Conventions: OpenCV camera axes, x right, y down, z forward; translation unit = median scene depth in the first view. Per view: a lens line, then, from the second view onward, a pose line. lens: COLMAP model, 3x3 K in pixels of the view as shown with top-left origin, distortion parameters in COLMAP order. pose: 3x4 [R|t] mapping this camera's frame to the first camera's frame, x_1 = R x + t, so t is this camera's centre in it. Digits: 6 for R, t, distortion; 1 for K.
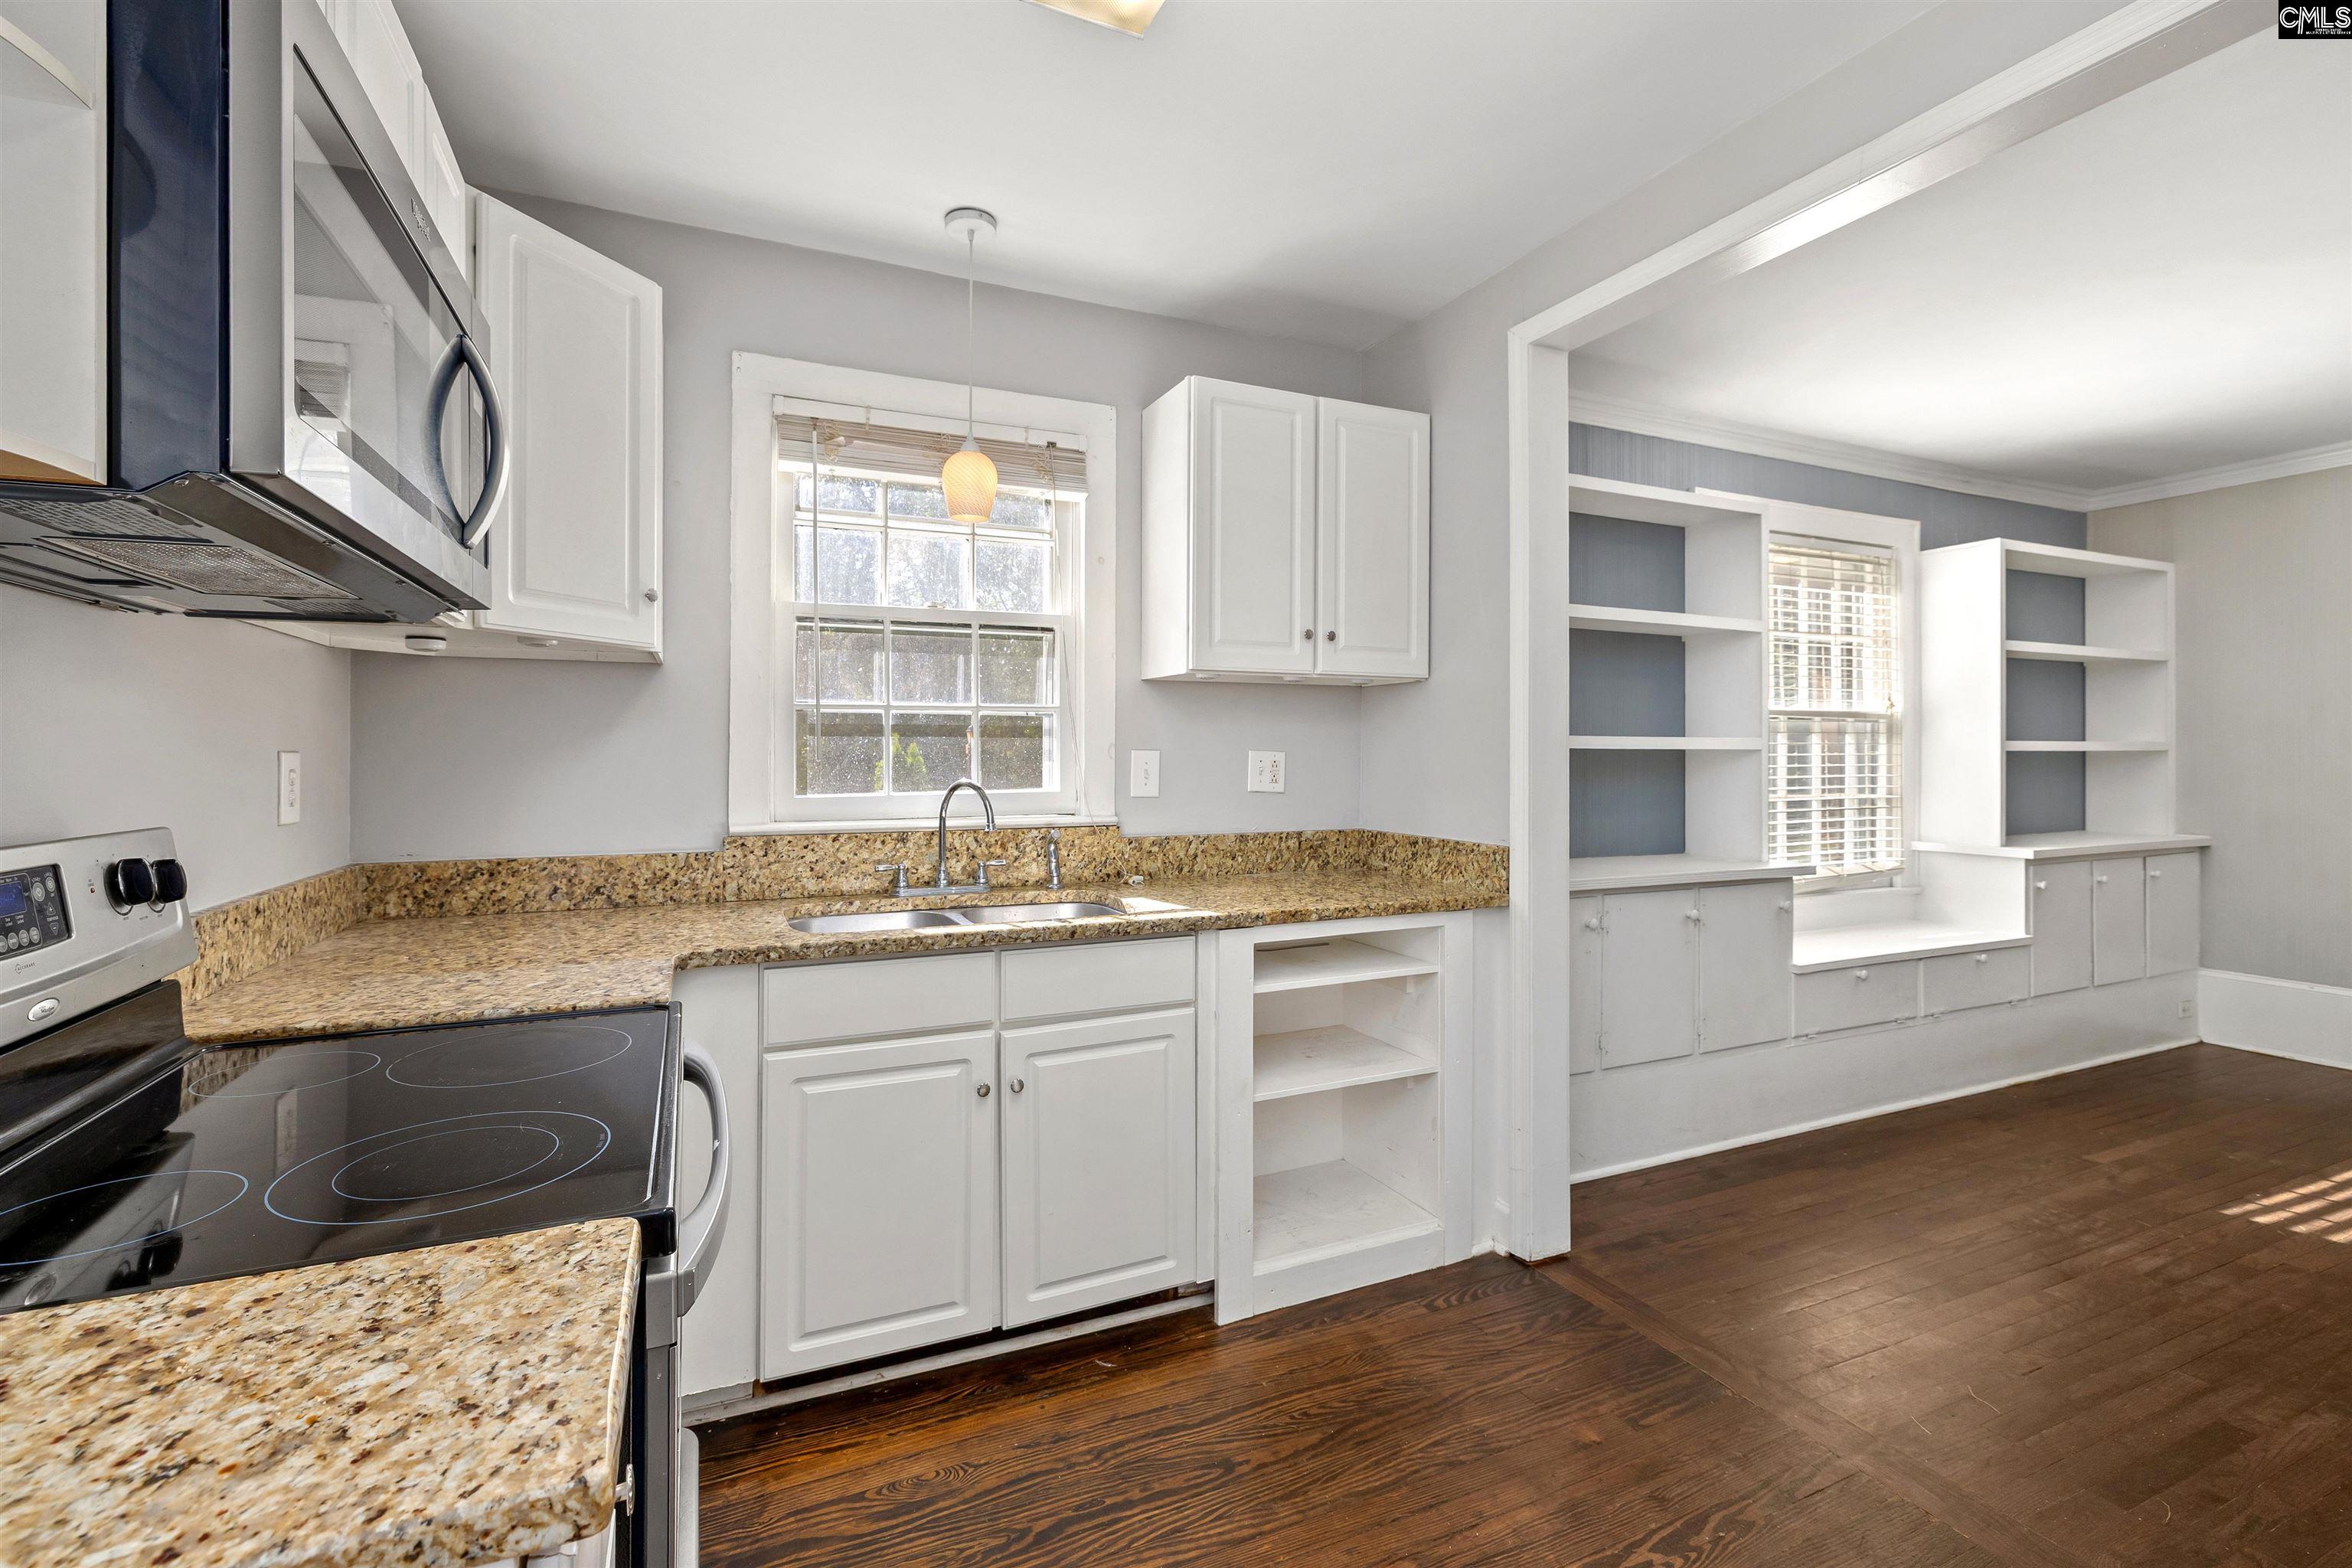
lens RADIAL K [[999.7, 0, 1134.8], [0, 999.7, 749.3], [0, 0, 1]] dist [-0.009706, 0.001735]
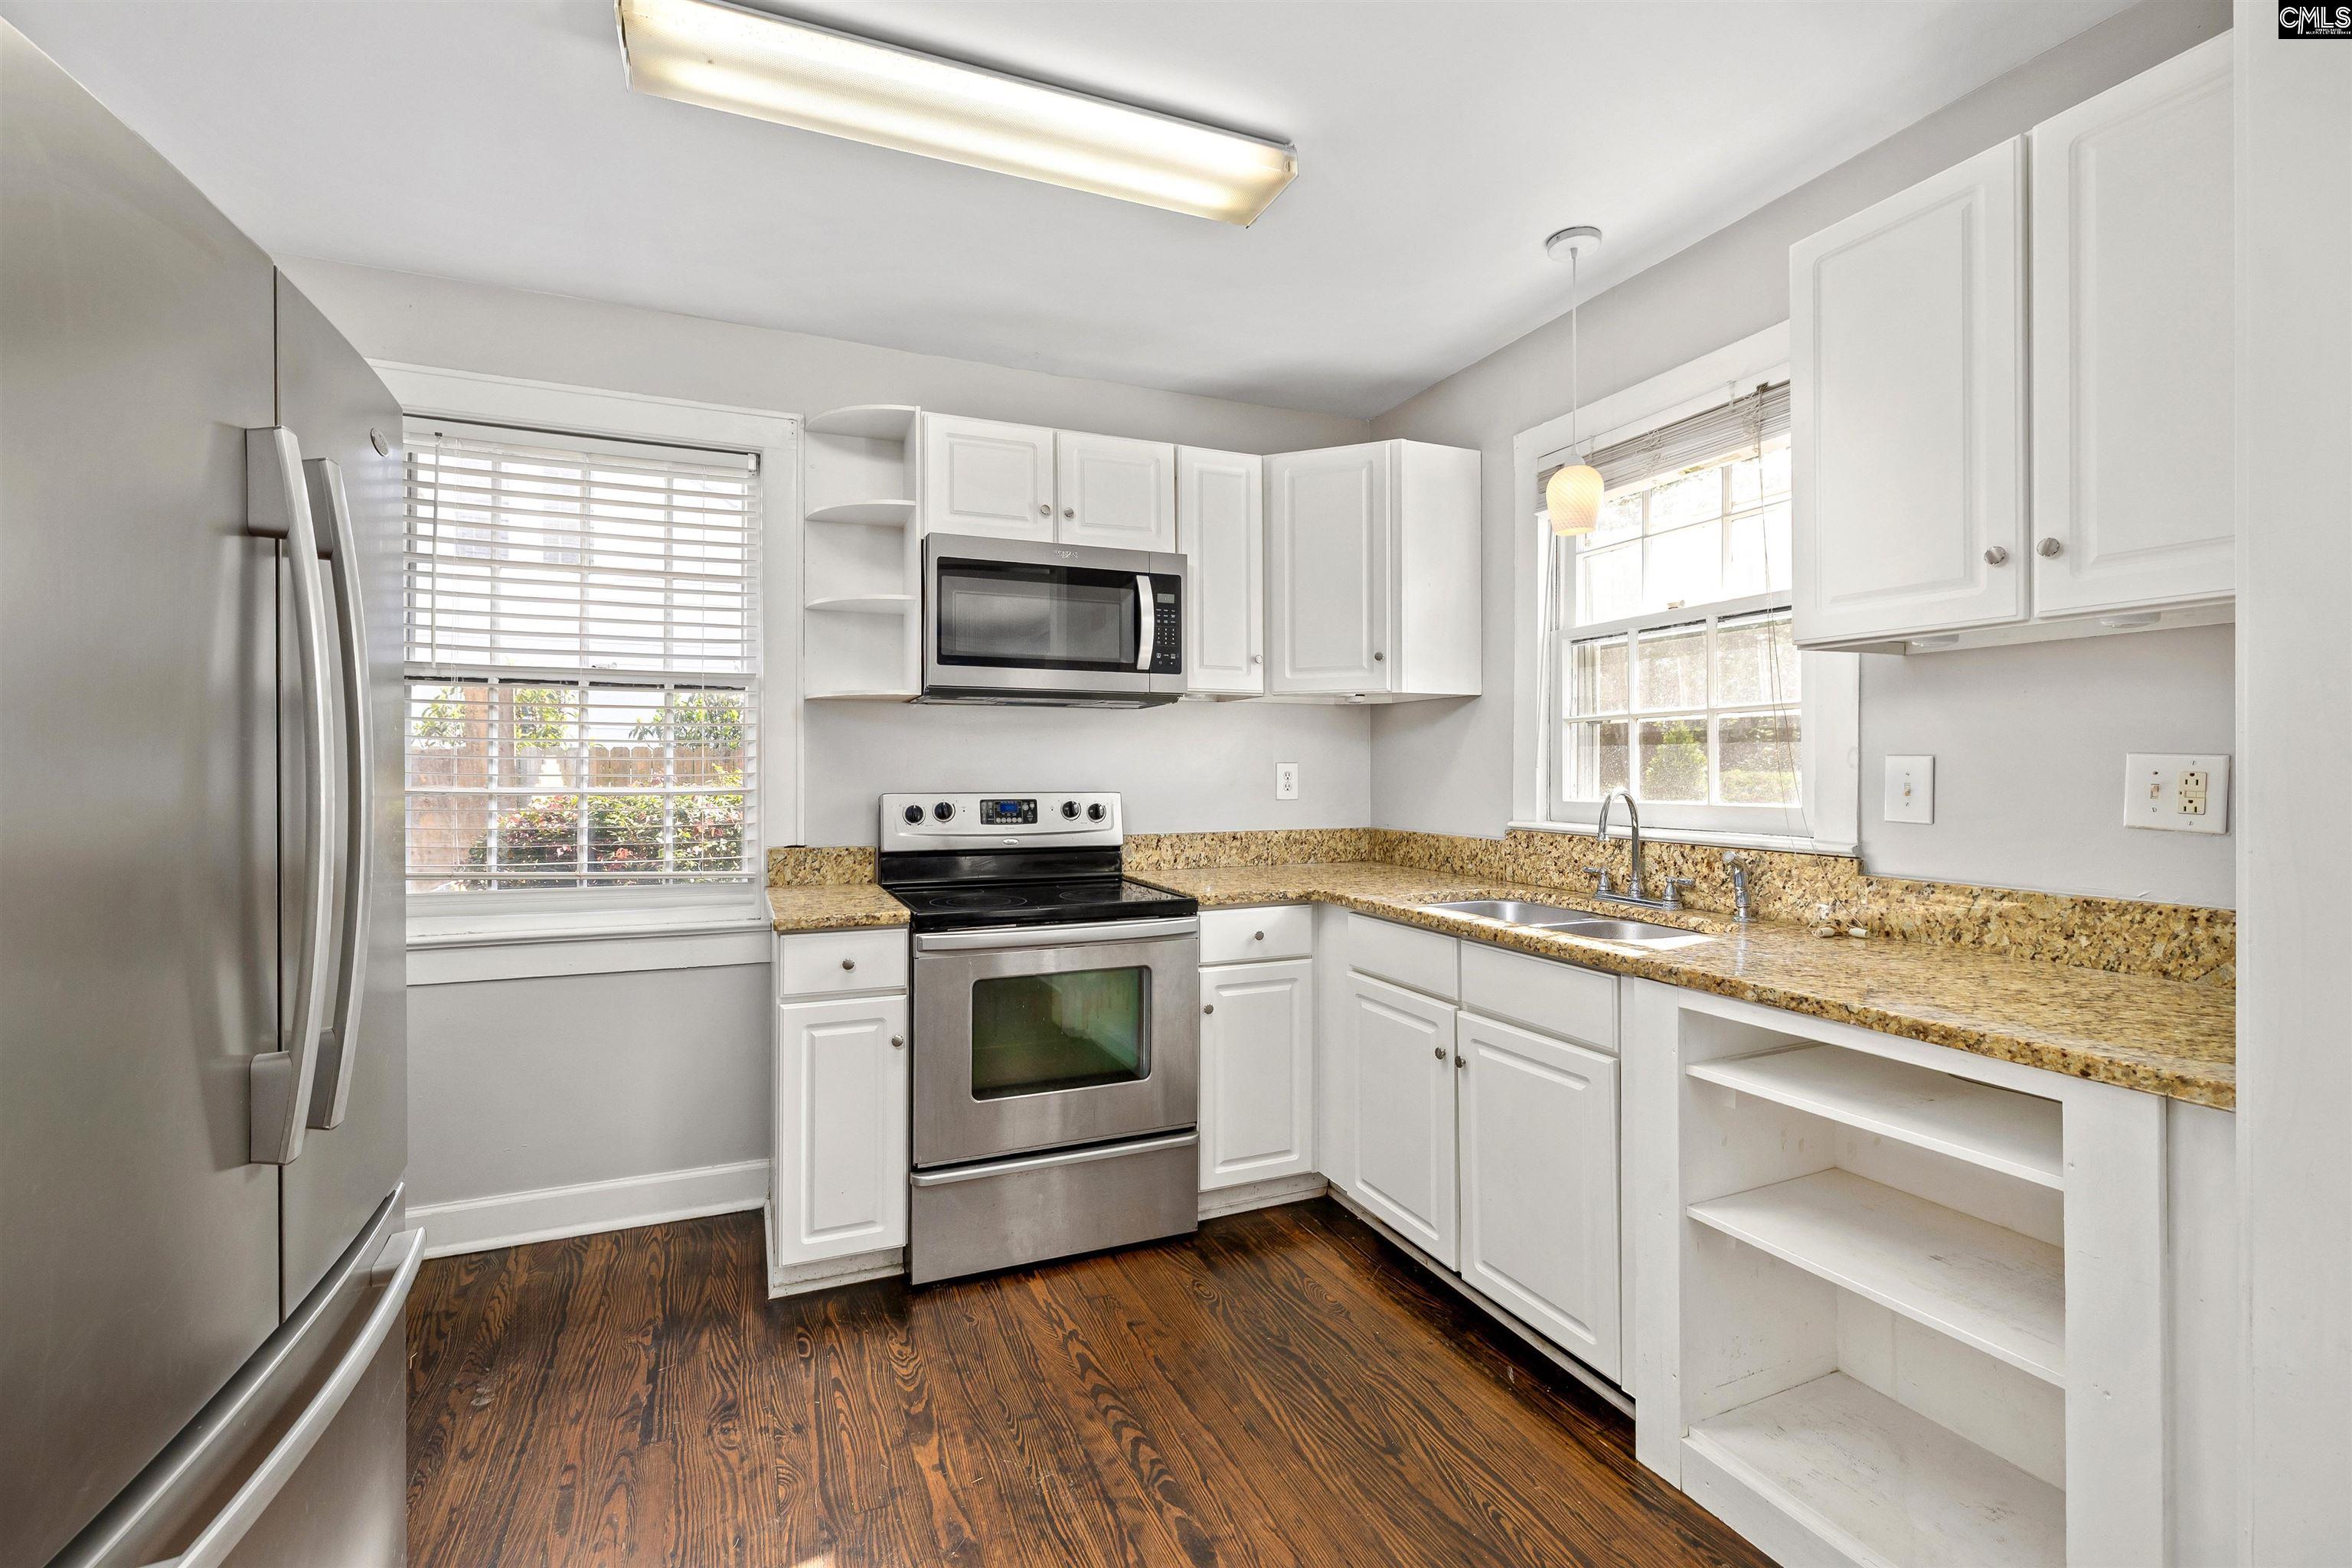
lens RADIAL K [[999.7, 0, 1172.4], [0, 999.7, 769.4], [0, 0, 1]] dist [-0.009706, 0.001735]
pose [[0.001016, 0.003081, -0.999995, 0.845478], [0.006797, 0.999972, 0.003088, 0.005811], [0.999976, -0.006800, 0.000995, 0.583643]]
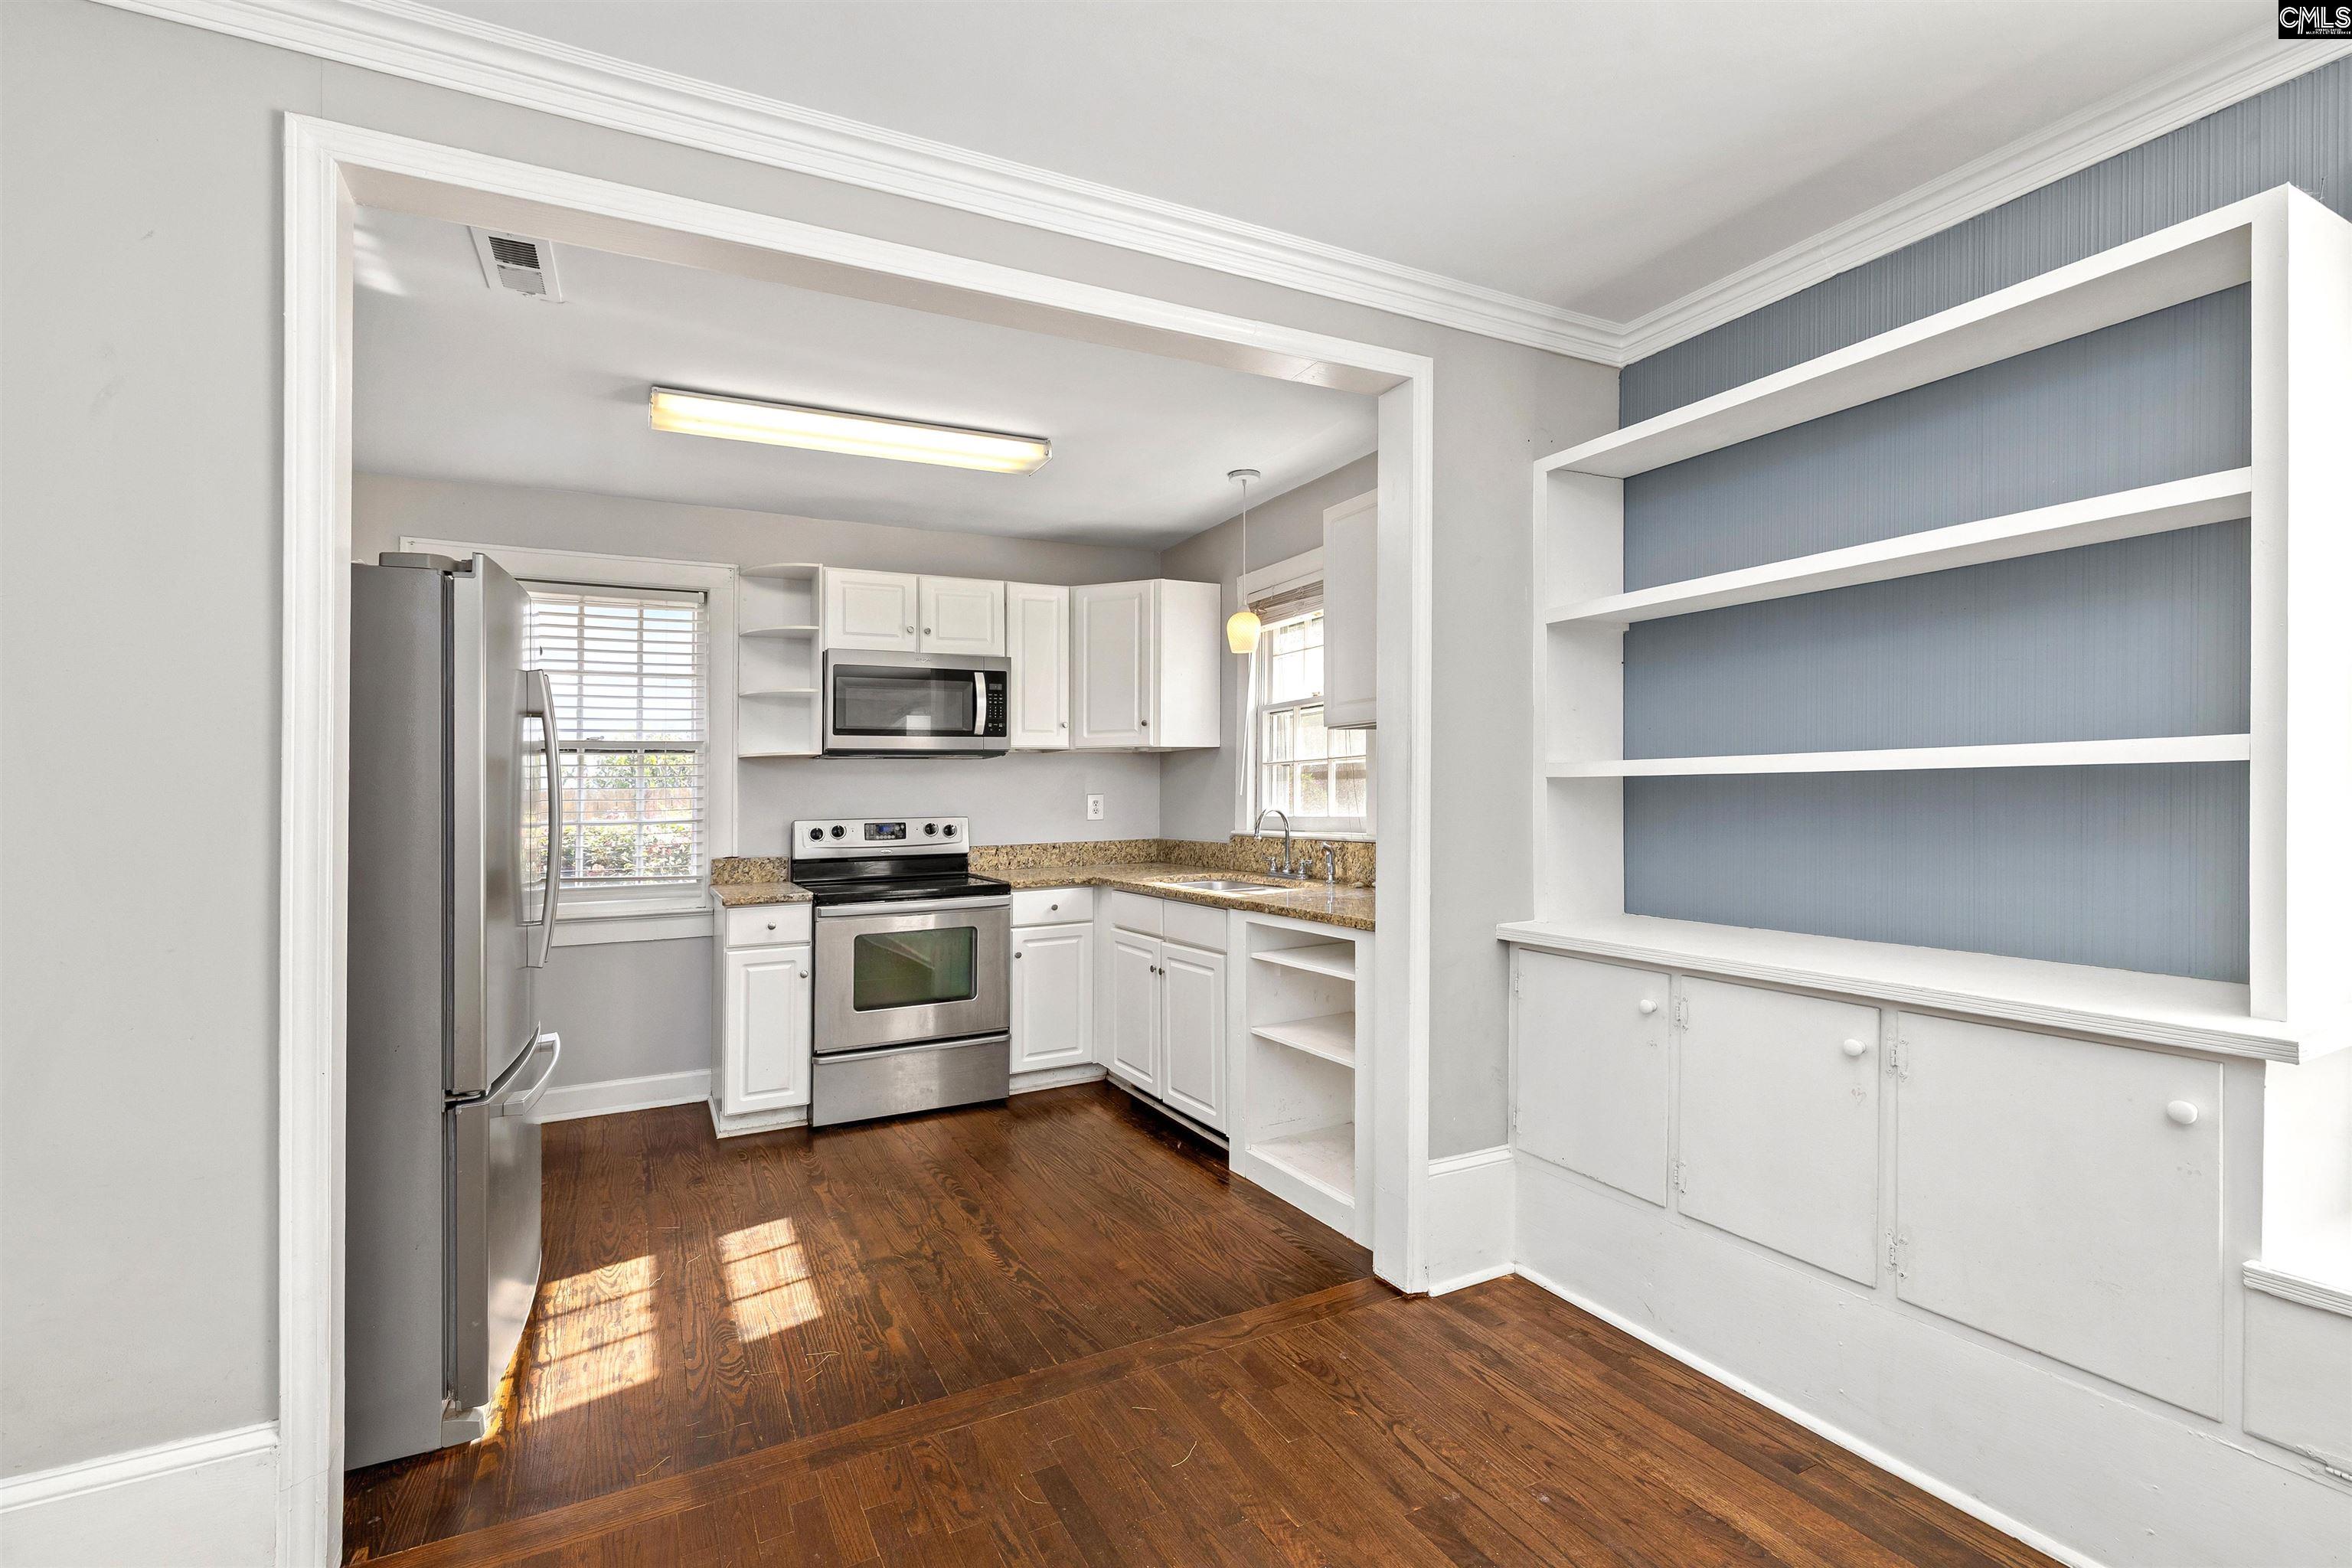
lens RADIAL K [[1020.5, 0, 1275.3], [0, 1020.5, 759.5], [0, 0, 1]] dist [0.001404, -0.001707]
pose [[0.160237, -0.037144, -0.986379, 1.557325], [0.022684, 0.999166, -0.033941, 0.010007], [0.986818, -0.016937, 0.160946, 0.784379]]
